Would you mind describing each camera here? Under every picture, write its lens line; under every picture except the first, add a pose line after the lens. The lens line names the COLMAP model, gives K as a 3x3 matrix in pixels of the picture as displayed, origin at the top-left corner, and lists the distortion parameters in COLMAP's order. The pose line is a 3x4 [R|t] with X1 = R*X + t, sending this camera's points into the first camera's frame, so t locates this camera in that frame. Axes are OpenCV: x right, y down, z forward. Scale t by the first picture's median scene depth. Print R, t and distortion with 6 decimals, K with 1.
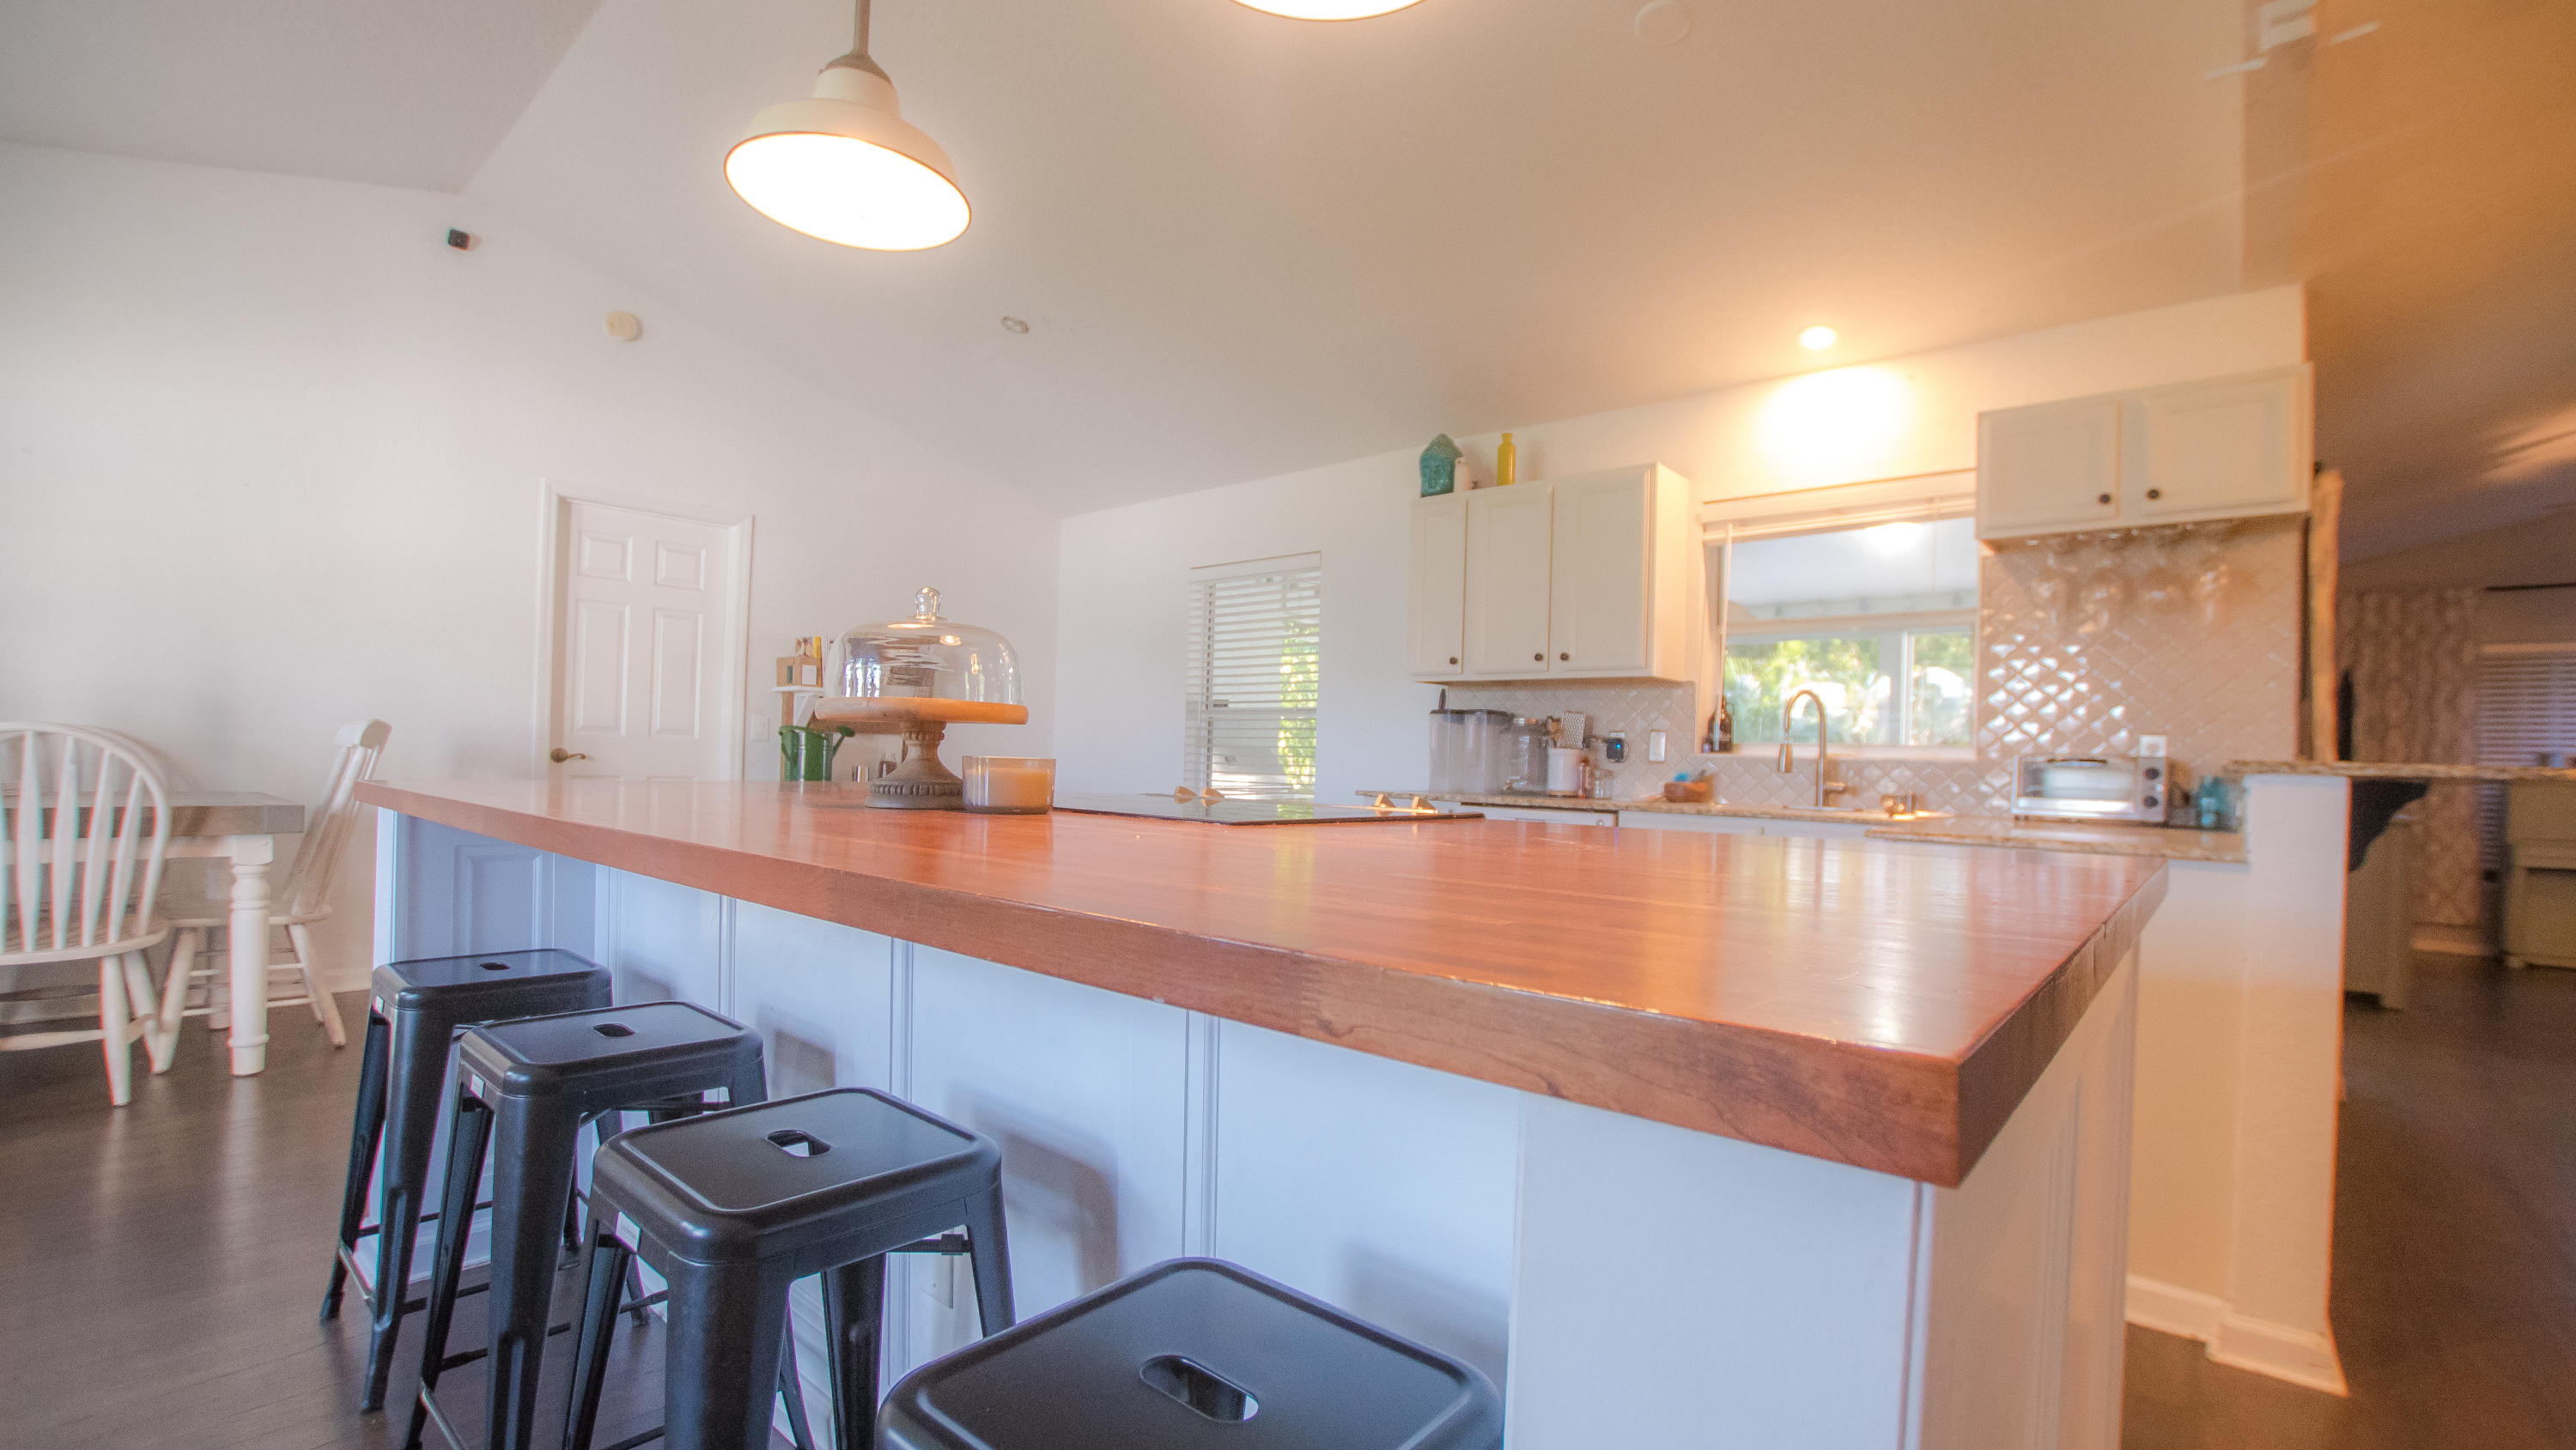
lens RADIAL K [[1137.2, 0, 1257.7], [0, 1137.2, 724.8], [0, 0, 1]] dist [-0.031313, 0.002816]
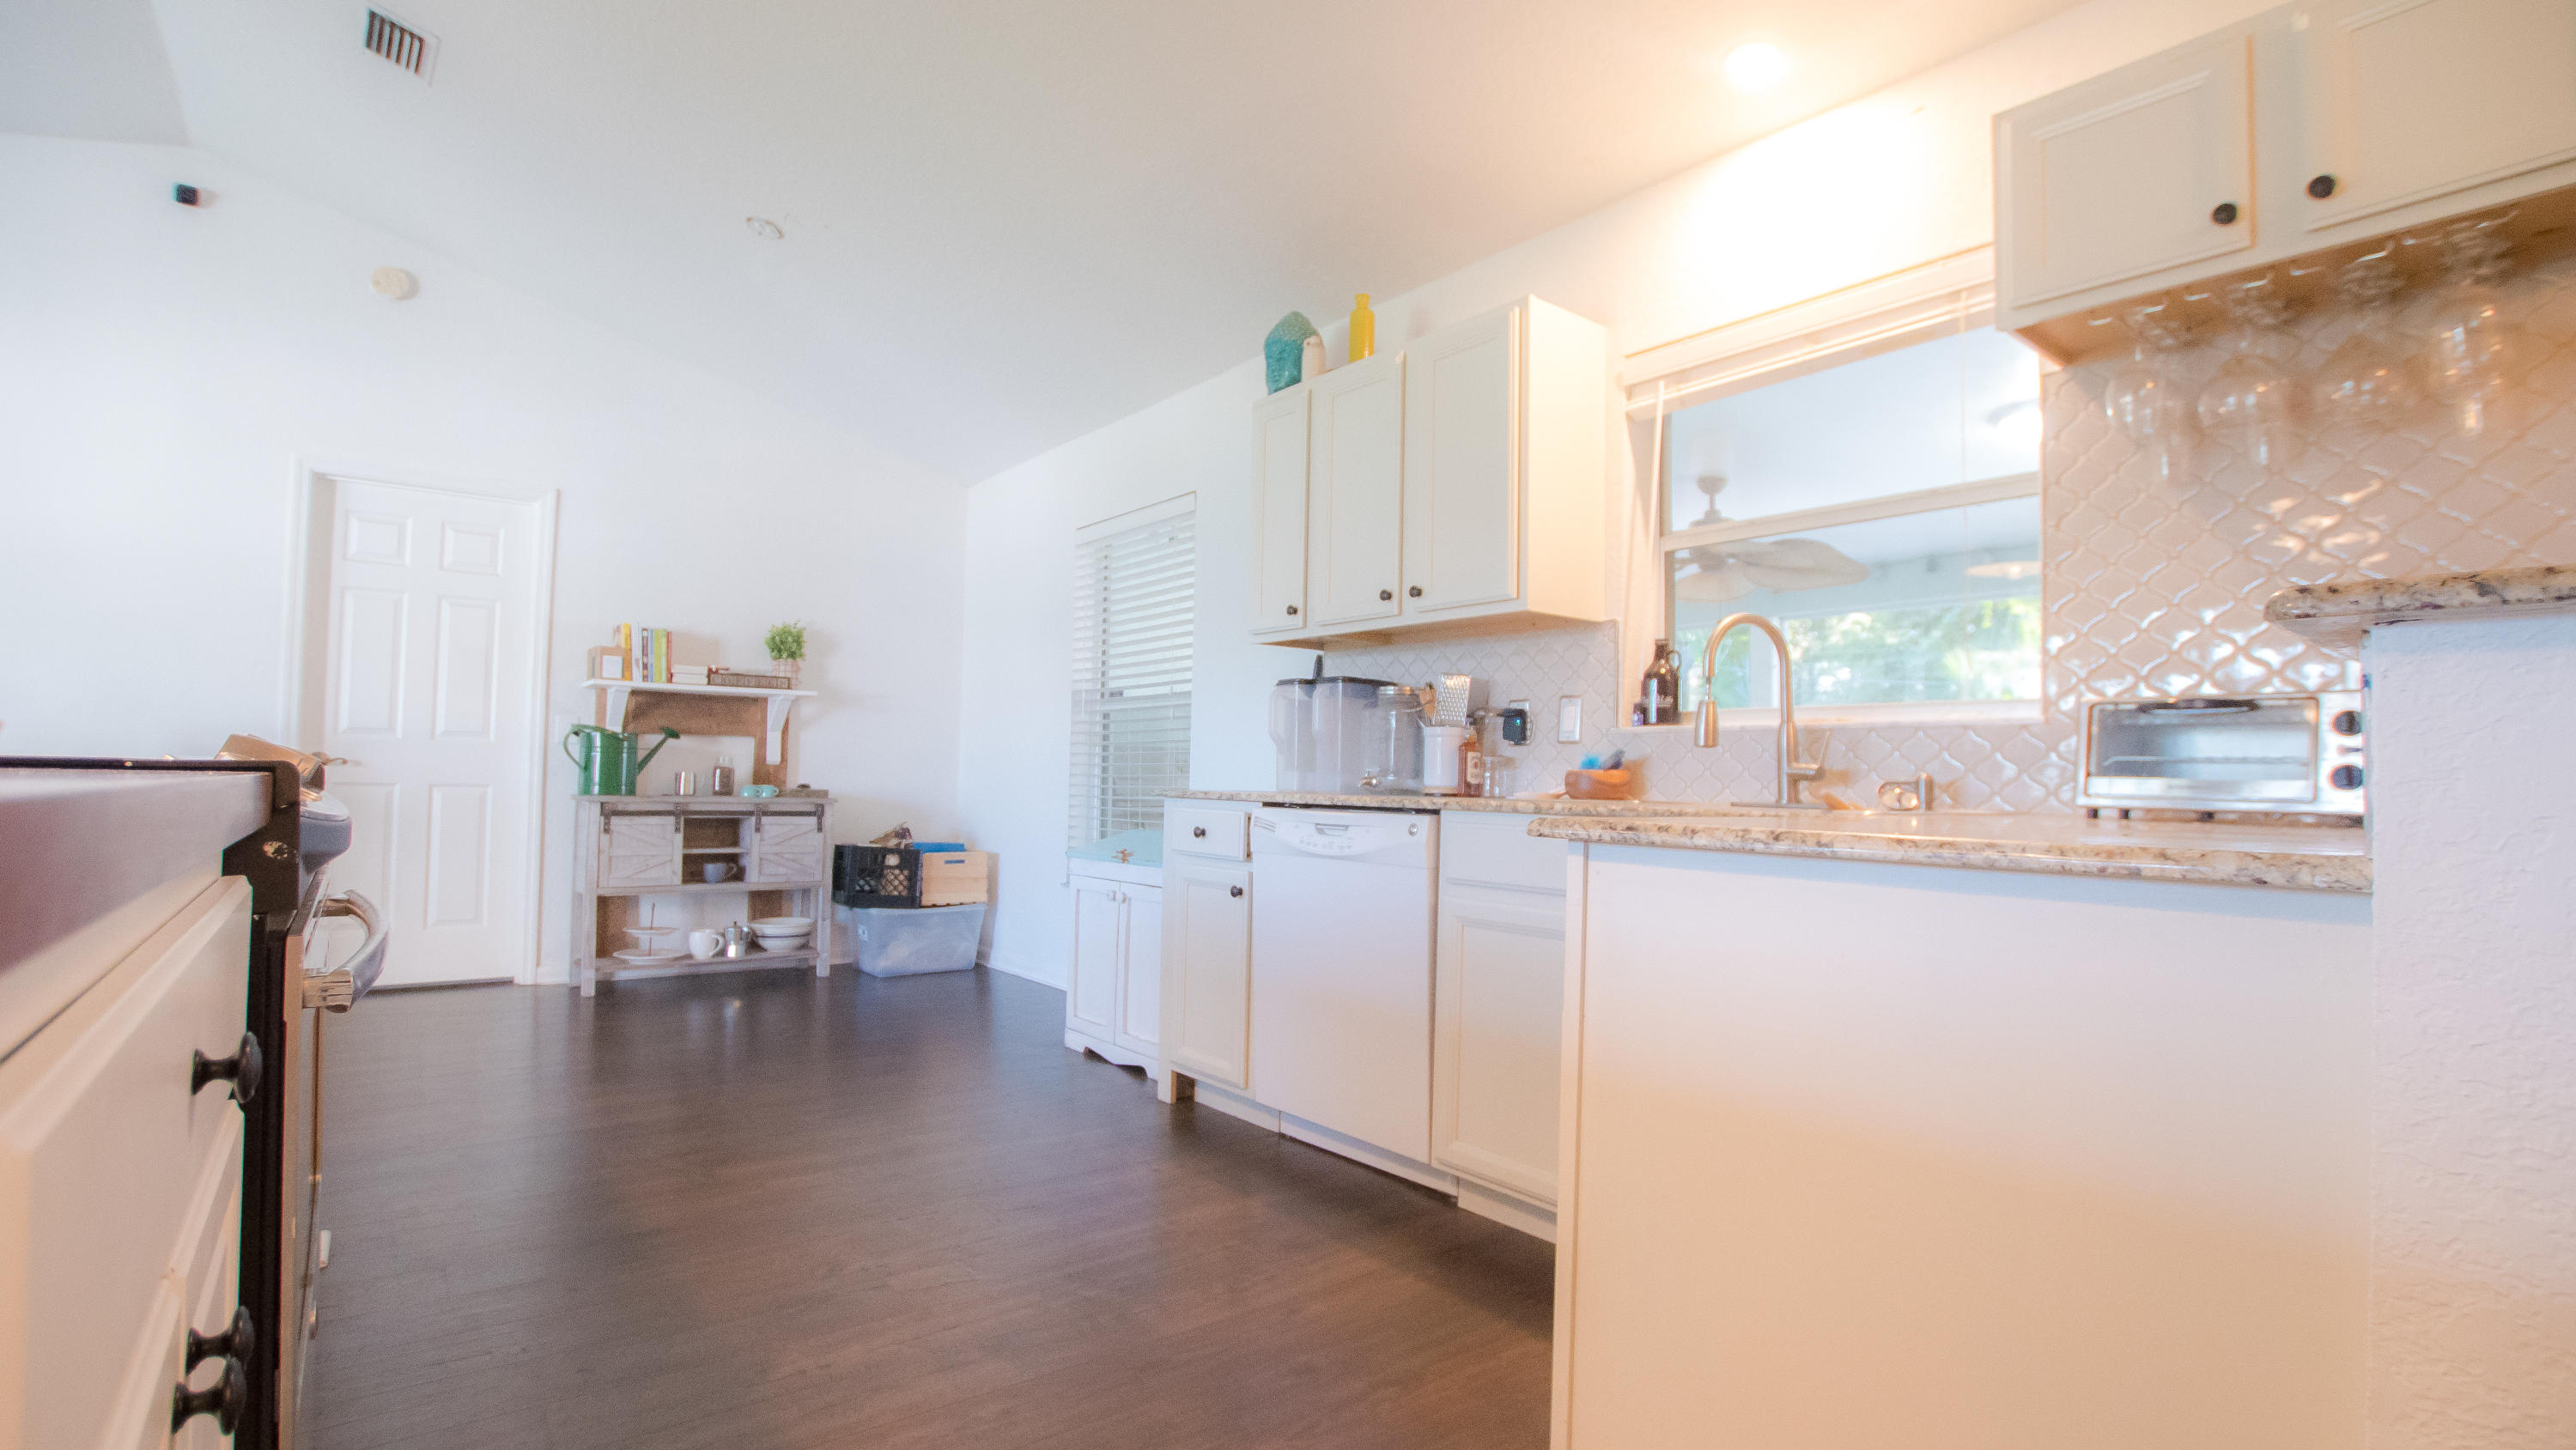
lens RADIAL K [[1137.2, 0, 1250.0], [0, 1137.2, 723.5], [0, 0, 1]] dist [-0.031313, 0.002816]
pose [[0.978946, -0.022875, -0.202836, 0.304913], [0.018313, 0.999536, -0.024340, 0.034930], [0.203299, 0.020113, 0.978910, 0.296668]]
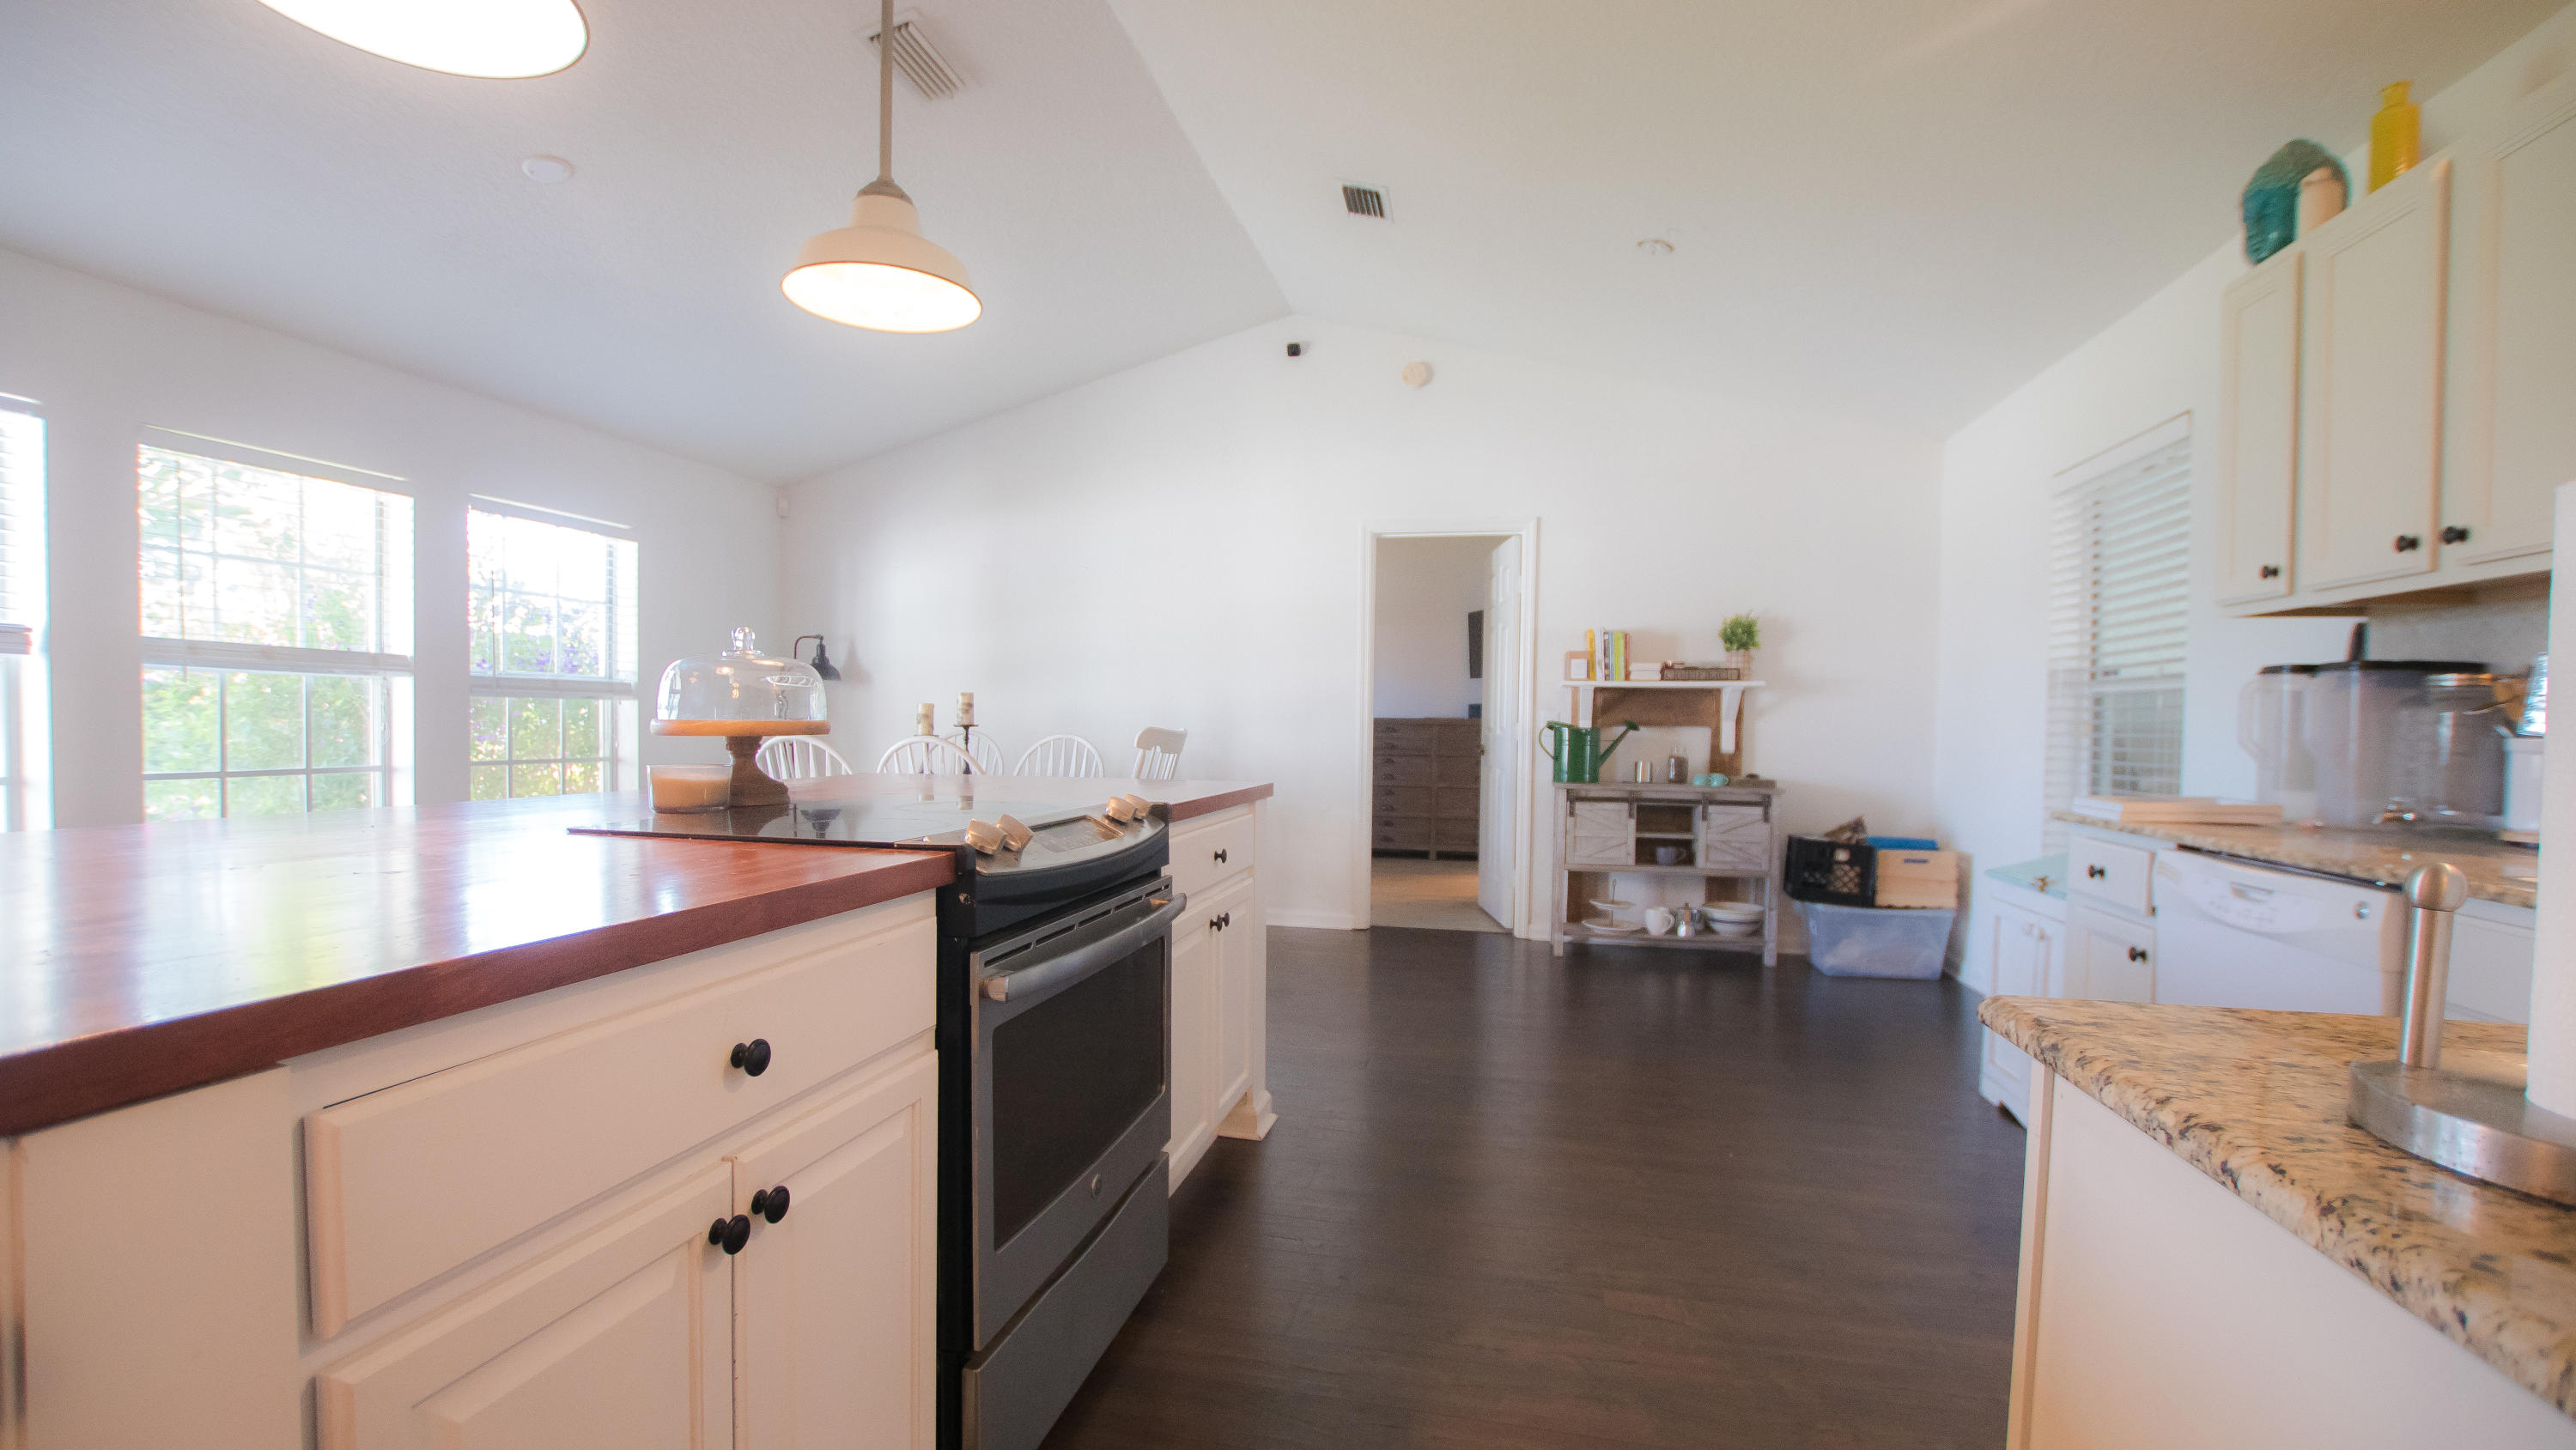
lens RADIAL K [[1137.2, 0, 1314.7], [0, 1137.2, 740.2], [0, 0, 1]] dist [-0.031313, 0.002816]
pose [[0.469771, -0.006935, -0.882761, 0.435945], [0.029471, 0.999535, 0.007831, 0.004348], [0.882296, -0.029695, 0.469757, 0.386396]]
